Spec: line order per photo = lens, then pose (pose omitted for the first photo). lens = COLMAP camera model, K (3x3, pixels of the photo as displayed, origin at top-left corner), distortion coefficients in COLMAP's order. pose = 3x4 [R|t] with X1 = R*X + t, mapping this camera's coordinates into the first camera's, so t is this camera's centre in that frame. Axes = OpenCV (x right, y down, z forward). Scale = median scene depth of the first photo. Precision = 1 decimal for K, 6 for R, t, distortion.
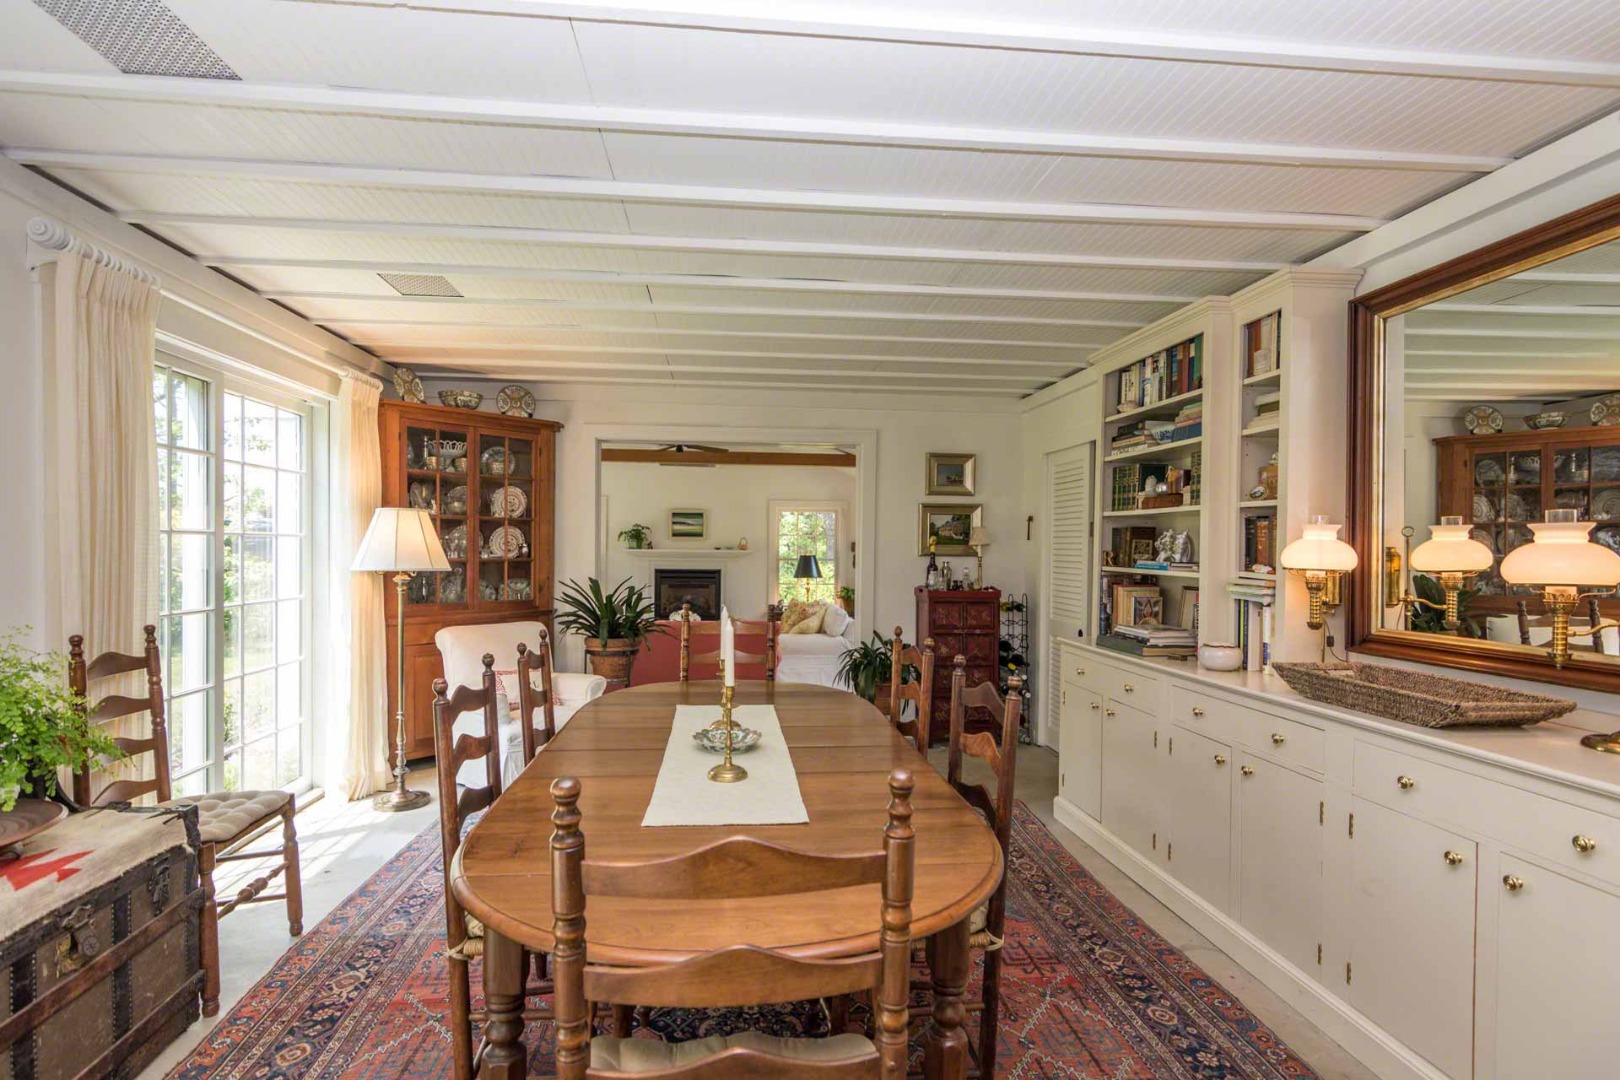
lens RADIAL K [[795.4, 0, 819.2], [0, 795.4, 552.6], [0, 0, 1]] dist [-0.001188, 0.003083]
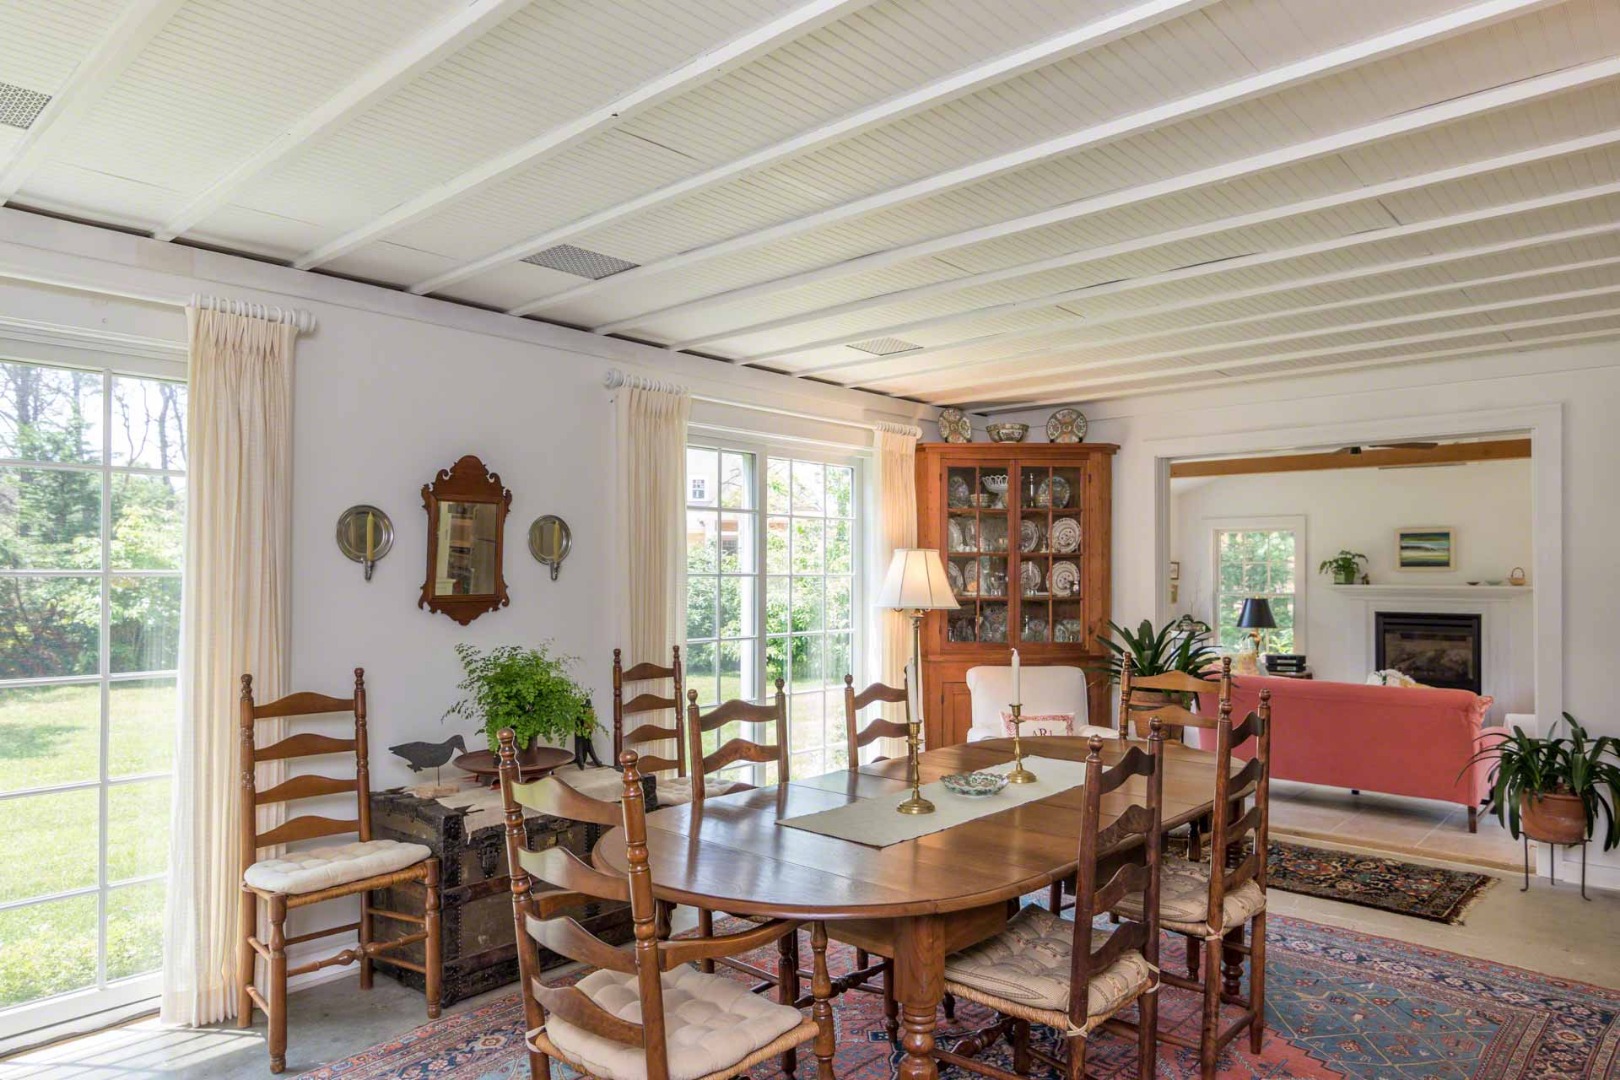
lens RADIAL K [[1006.1, 0, 833.6], [0, 1006.1, 558.5], [0, 0, 1]] dist [0.005946, 0.012254]
pose [[0.664606, -0.015200, -0.747040, 0.340583], [-0.003624, 0.999716, -0.023565, -0.009792], [0.747185, 0.018369, 0.664362, 0.031977]]
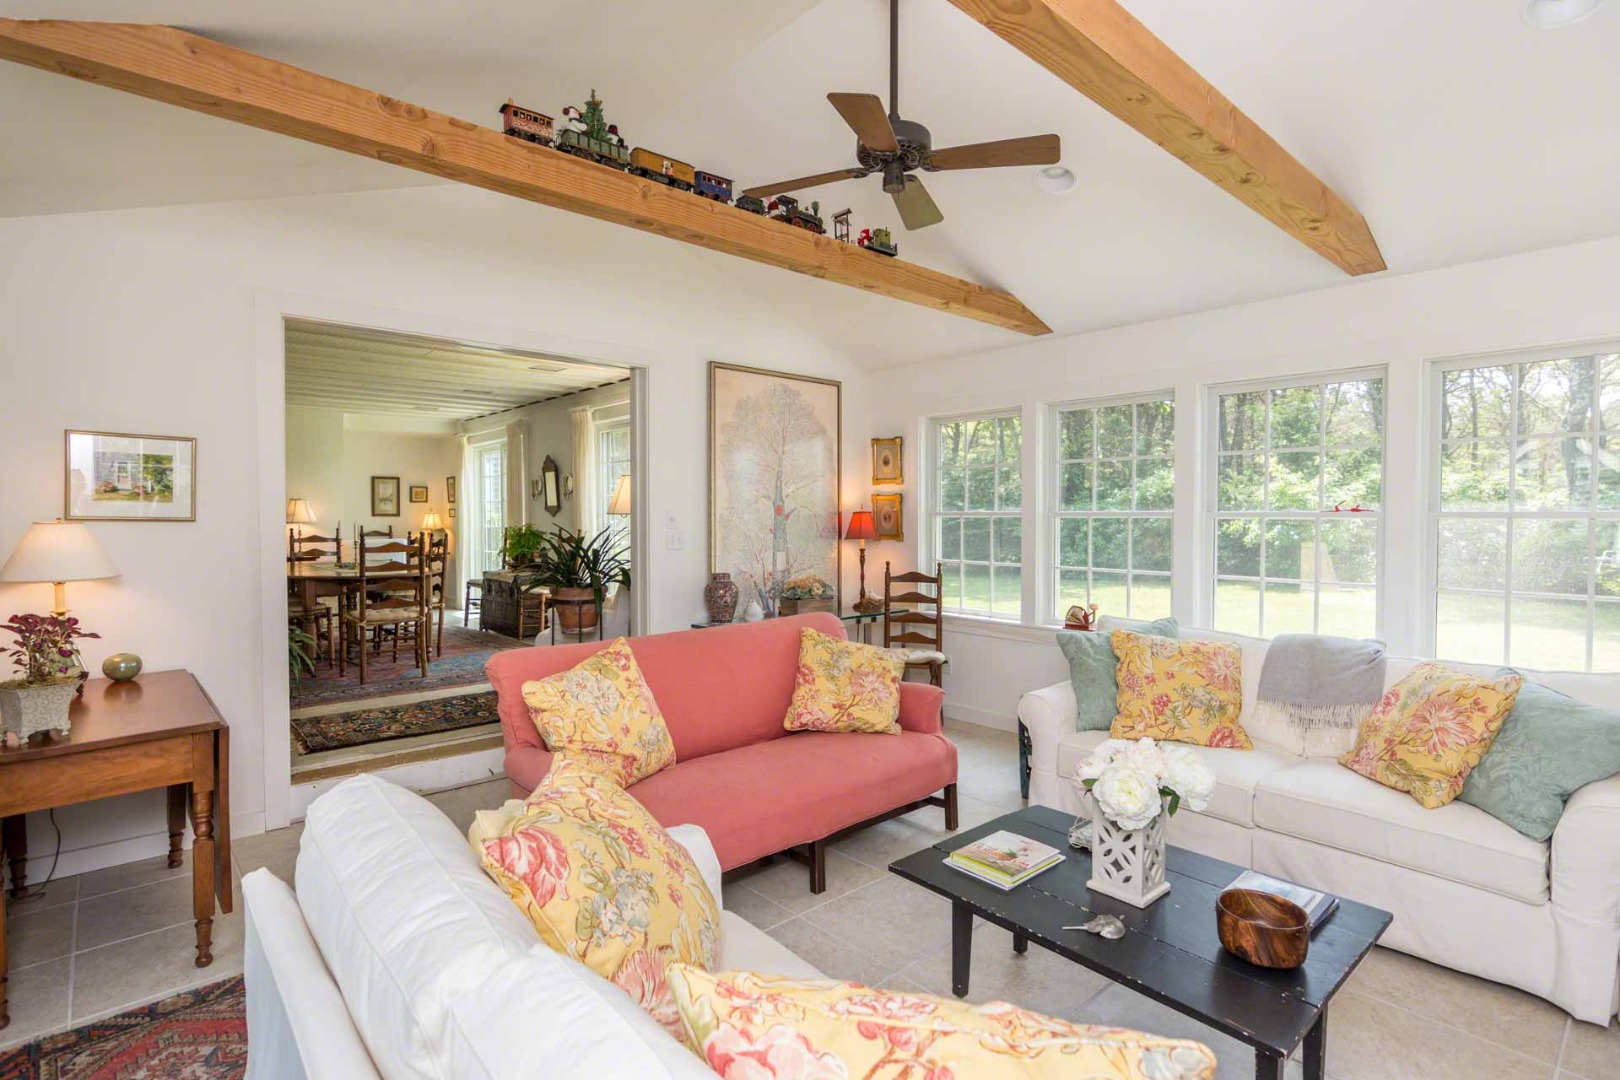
lens RADIAL K [[795.4, 0, 809.5], [0, 795.4, 532.8], [0, 0, 1]] dist [-0.001188, 0.003083]
pose [[-0.819406, 0.006547, -0.573176, 0.081217], [-0.007961, 0.999708, 0.022800, 0.017733], [0.573158, 0.023245, -0.819115, 2.139440]]
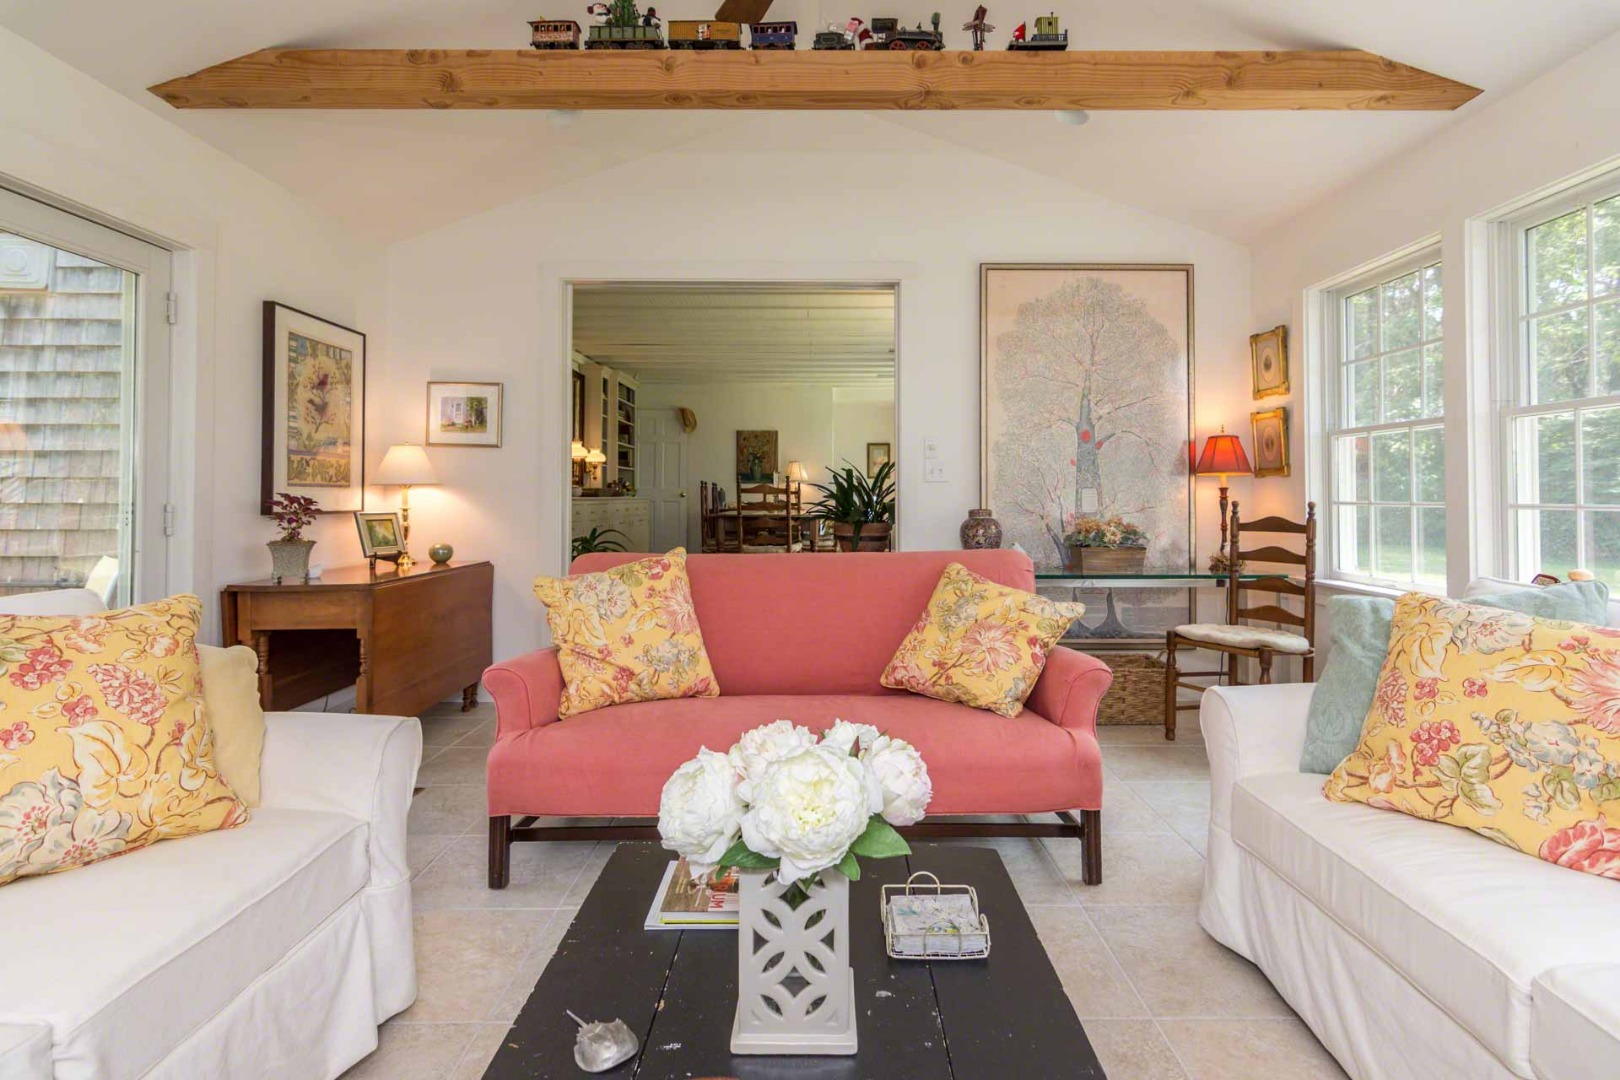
lens RADIAL K [[795.4, 0, 824.3], [0, 795.4, 481.4], [0, 0, 1]] dist [-0.001188, 0.003083]
pose [[-0.993300, -0.004443, 0.115479, -0.347978], [-0.006087, 0.999885, -0.013890, 0.077370], [-0.115404, -0.014500, -0.993213, 2.108695]]
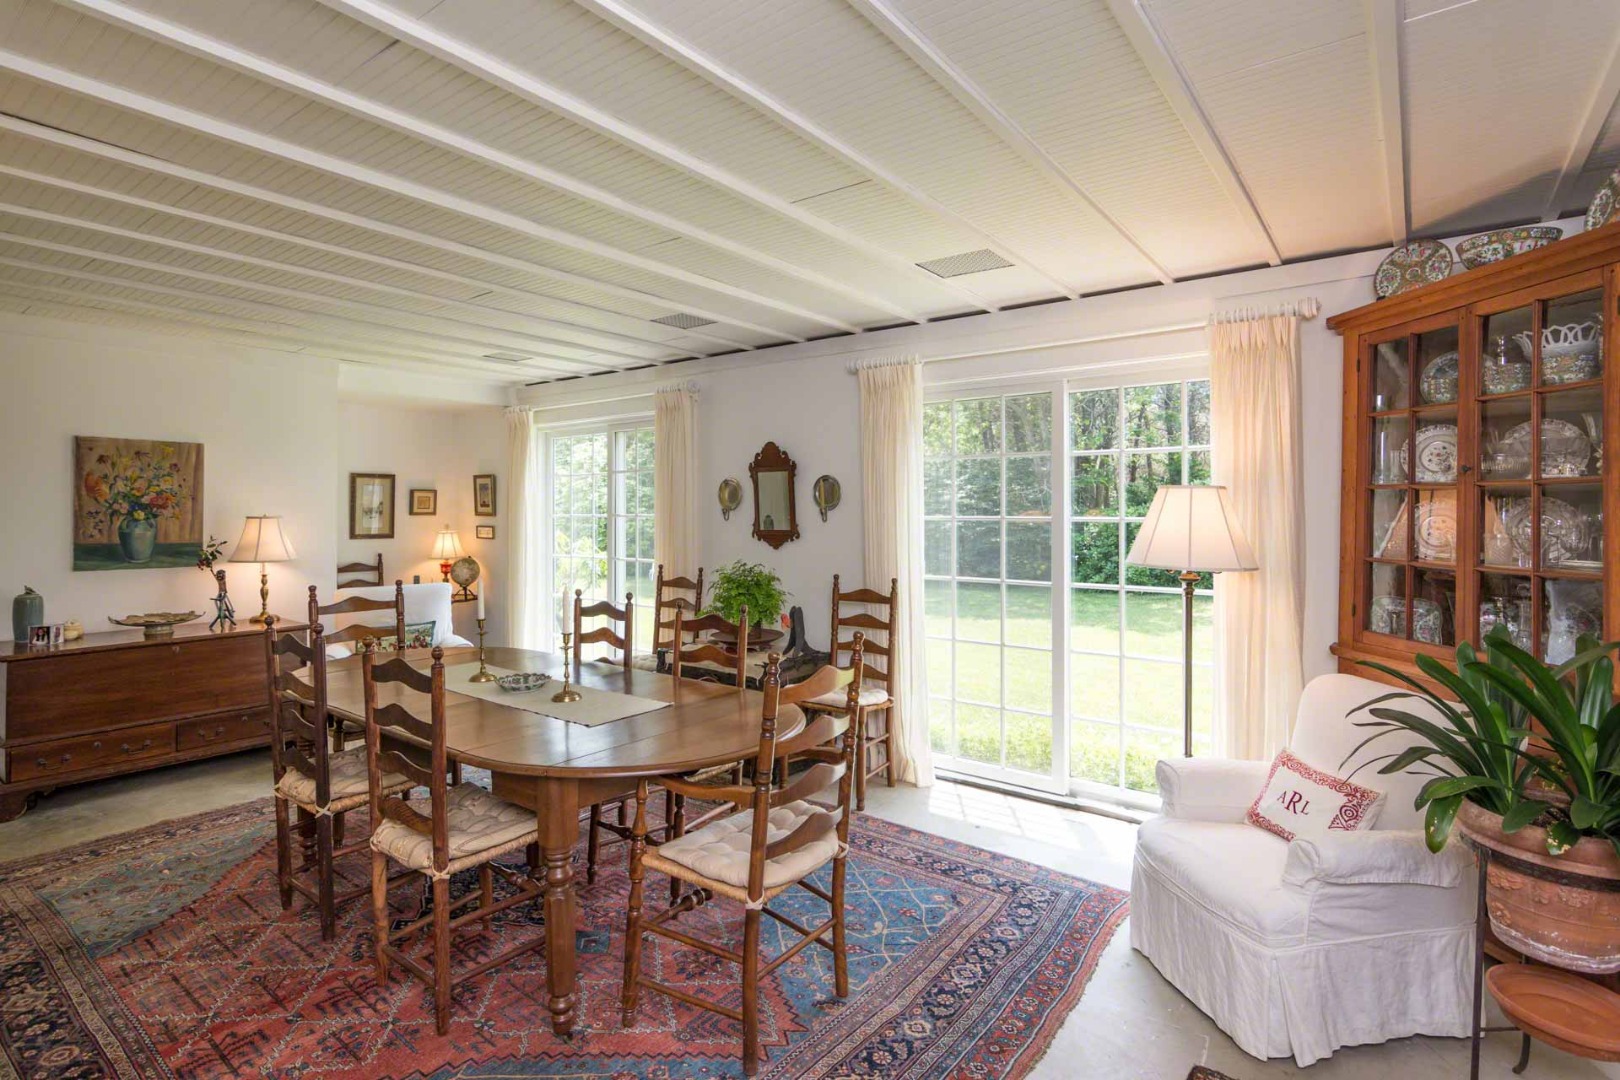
lens RADIAL K [[795.4, 0, 816.6], [0, 795.4, 503.4], [0, 0, 1]] dist [-0.001188, 0.003083]
pose [[-0.692855, -0.015846, -0.720903, 0.230780], [-0.011385, 0.999874, -0.011036, -0.022309], [0.720987, 0.000561, -0.692948, 1.095306]]
